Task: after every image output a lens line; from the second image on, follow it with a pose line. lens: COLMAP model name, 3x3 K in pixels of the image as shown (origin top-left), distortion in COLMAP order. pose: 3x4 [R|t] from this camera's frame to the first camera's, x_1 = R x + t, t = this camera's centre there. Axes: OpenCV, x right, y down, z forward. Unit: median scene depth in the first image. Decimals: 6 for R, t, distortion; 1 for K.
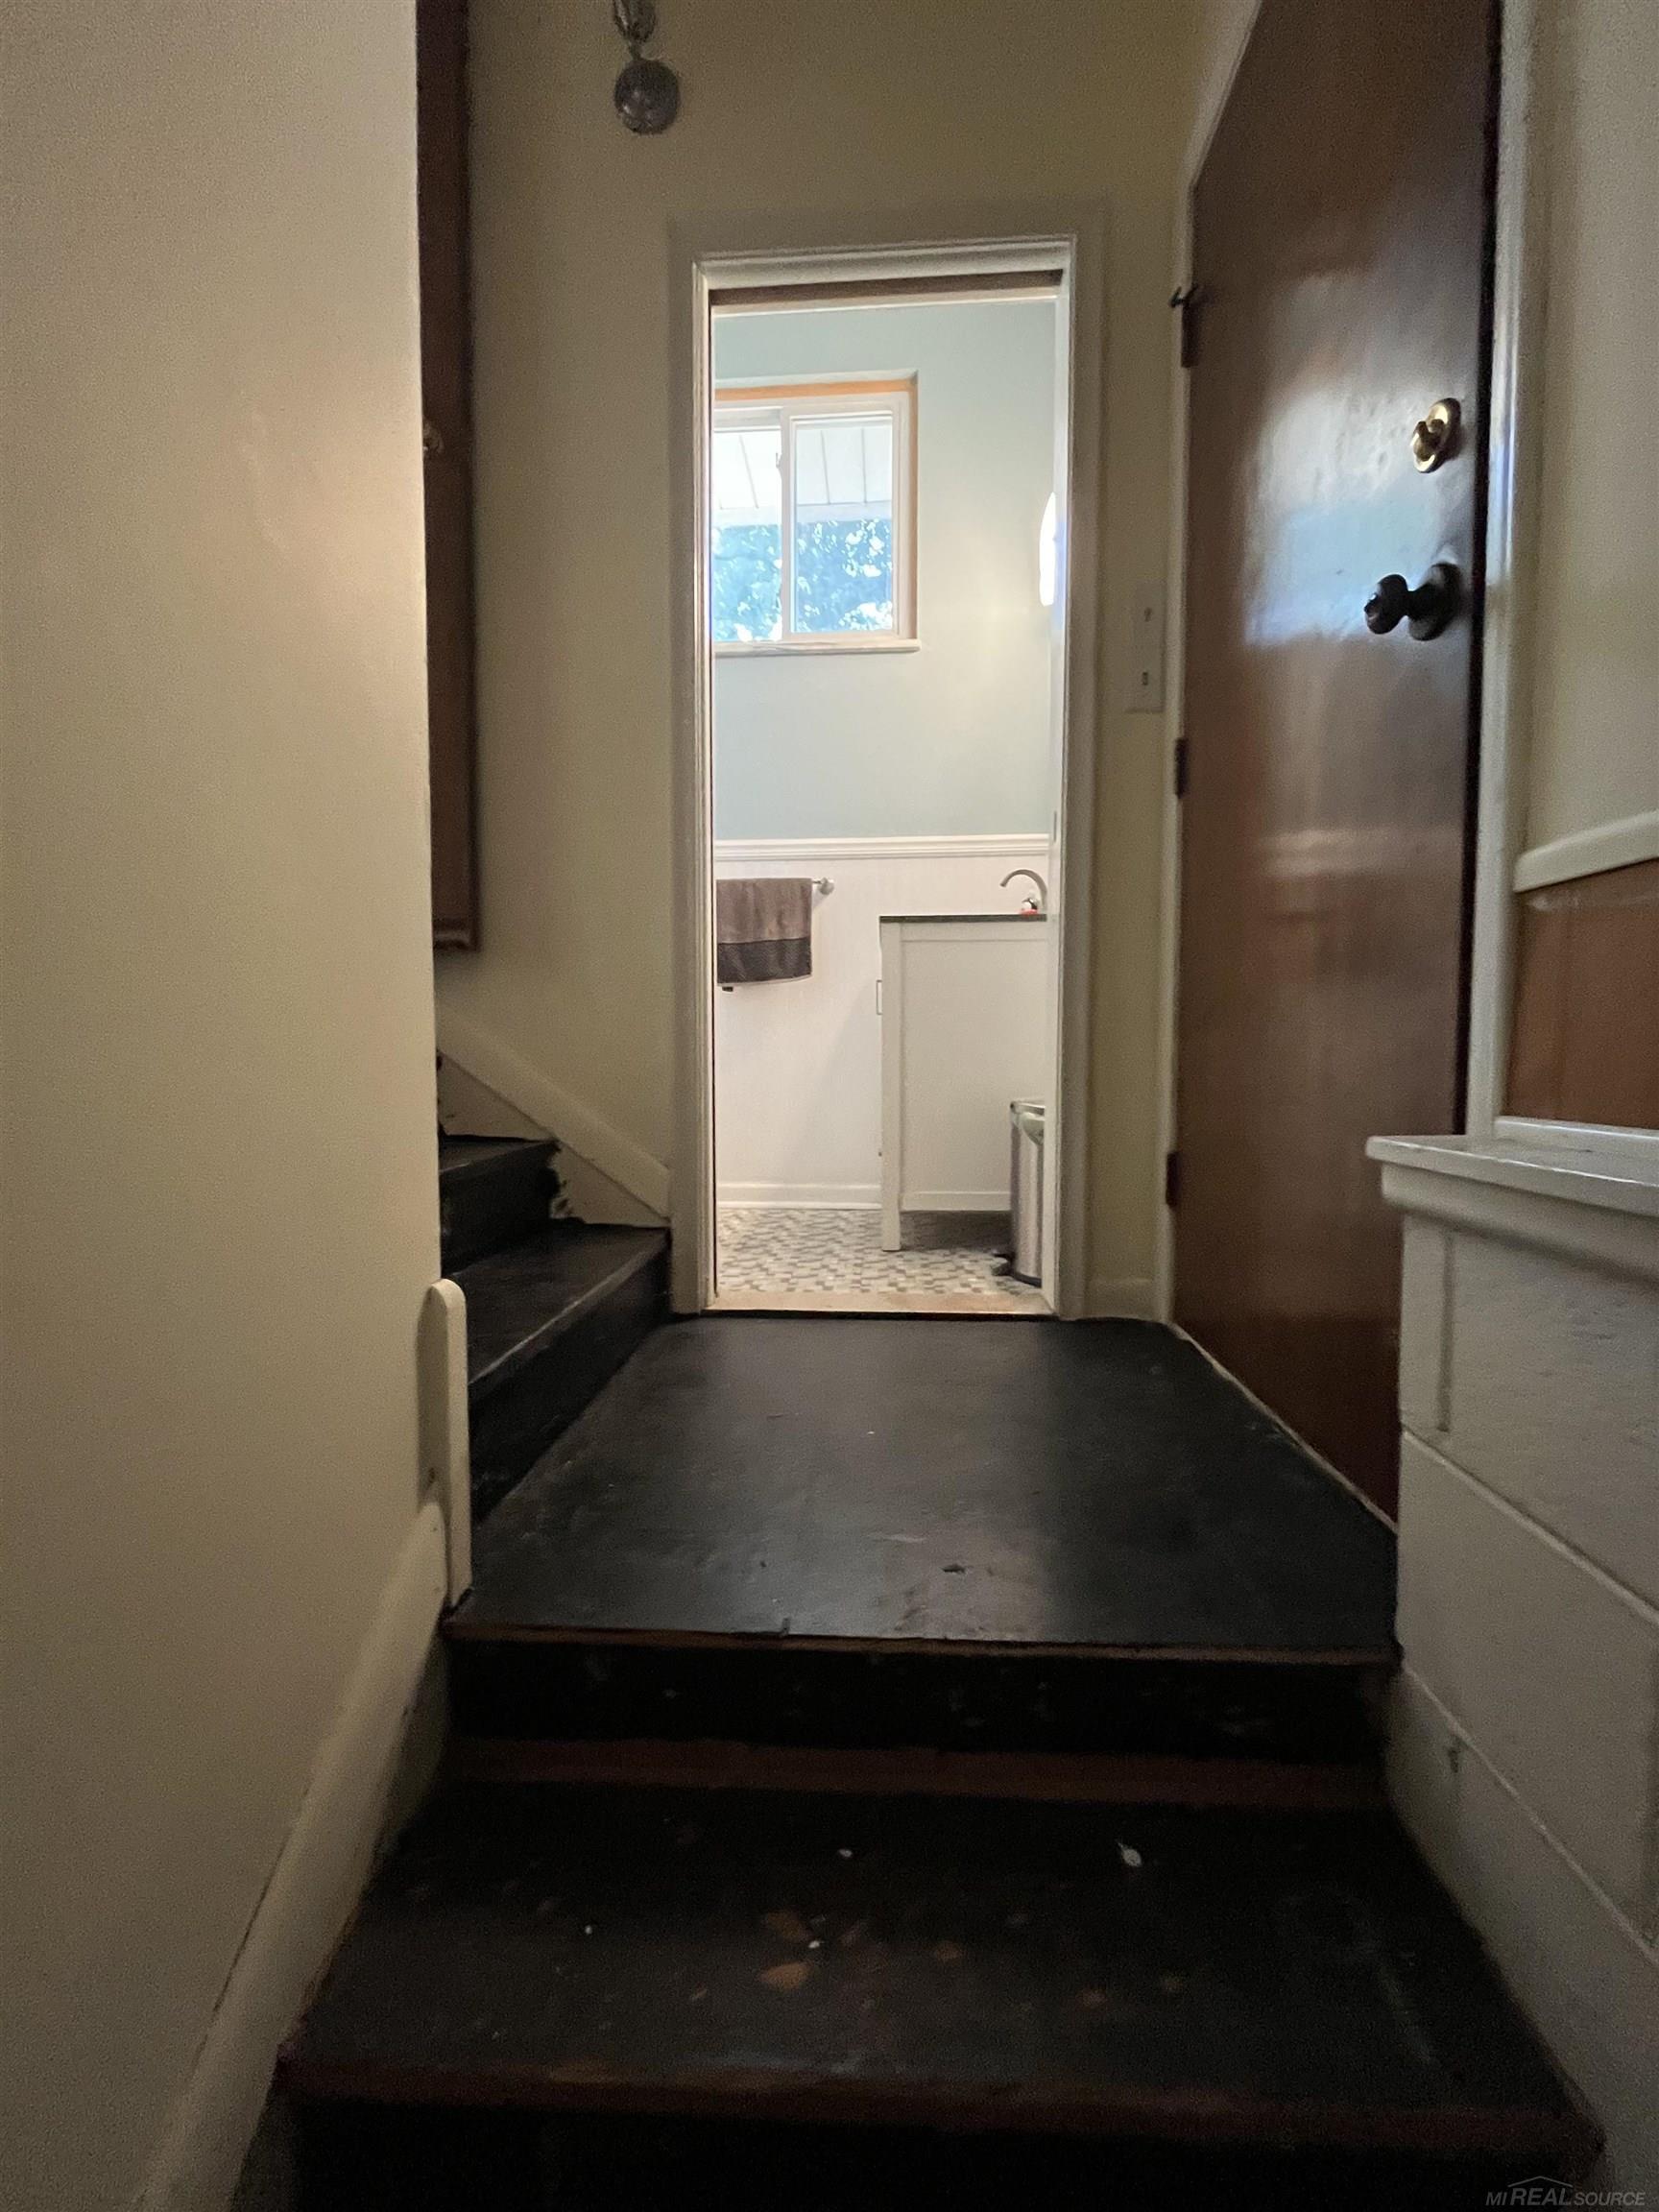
lens RADIAL K [[889.0, 0, 827.9], [0, 889.0, 1105.0], [0, 0, 1]] dist [-0.007068, -0.000159]
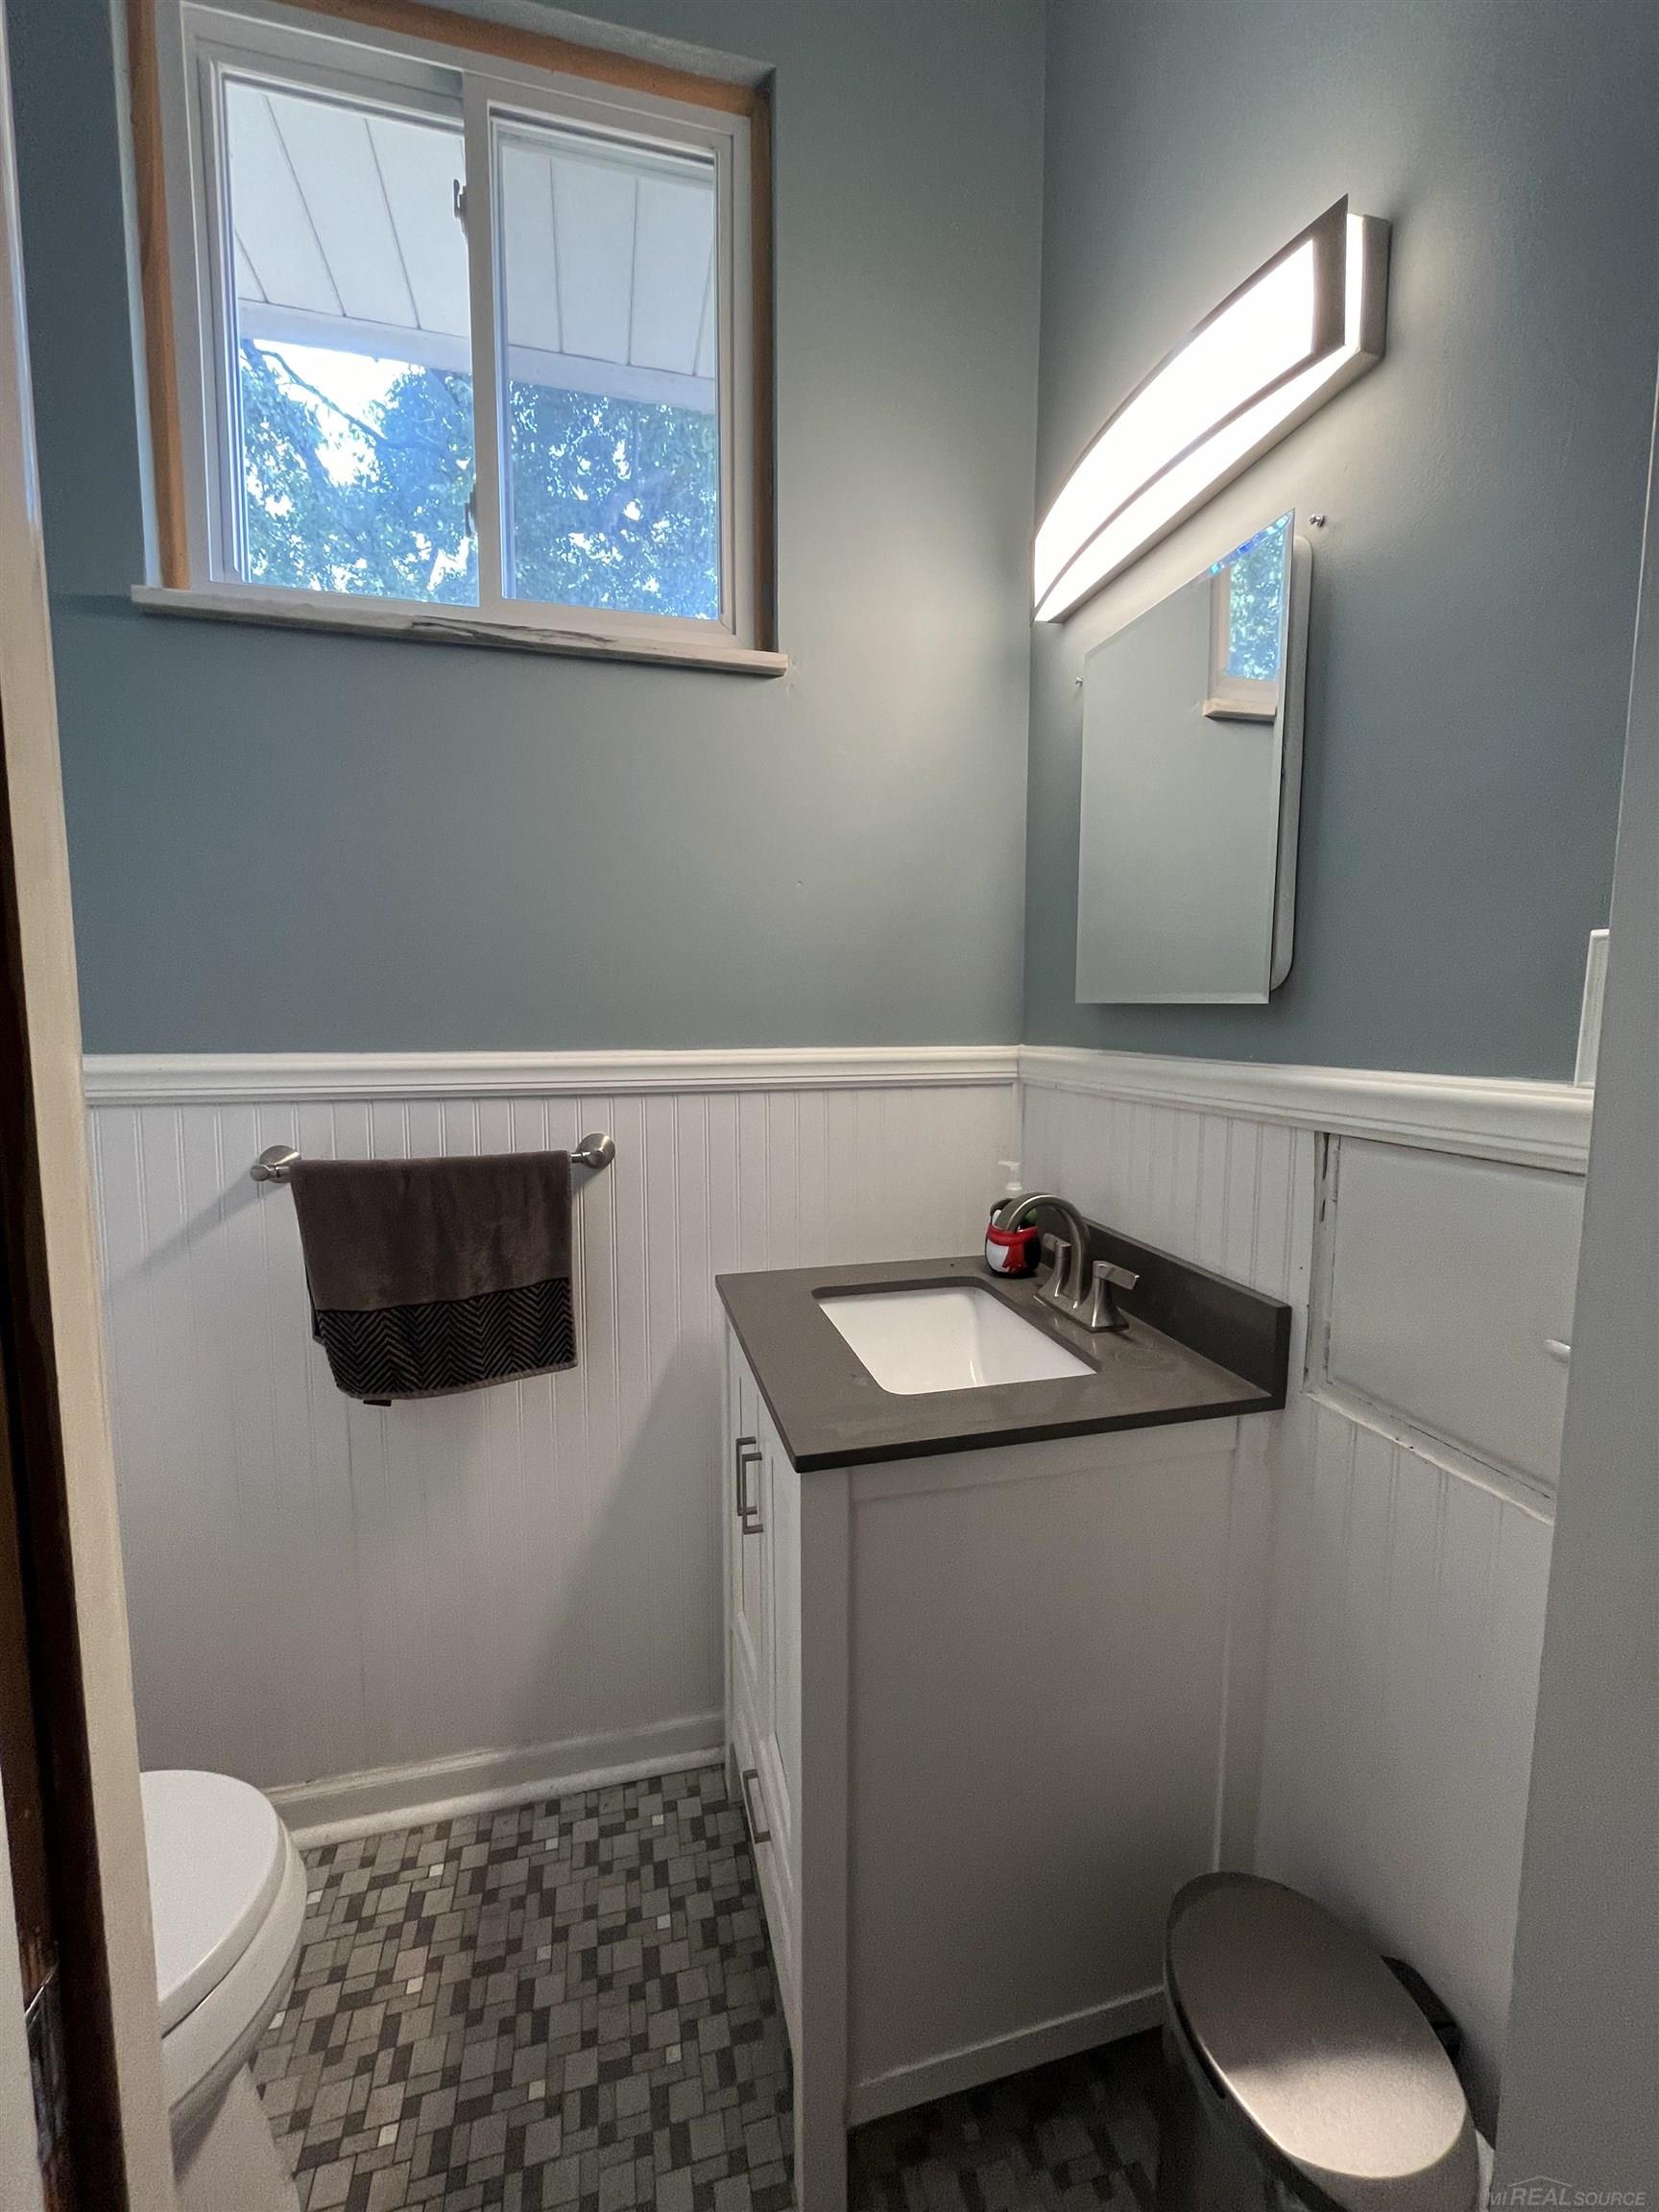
lens RADIAL K [[889.0, 0, 832.3], [0, 889.0, 1101.9], [0, 0, 1]] dist [-0.007068, -0.000159]
pose [[0.949160, -0.029452, 0.313413, -0.031111], [0.015757, 0.998811, 0.046141, -0.298712], [-0.314399, -0.038857, 0.948495, 0.514963]]
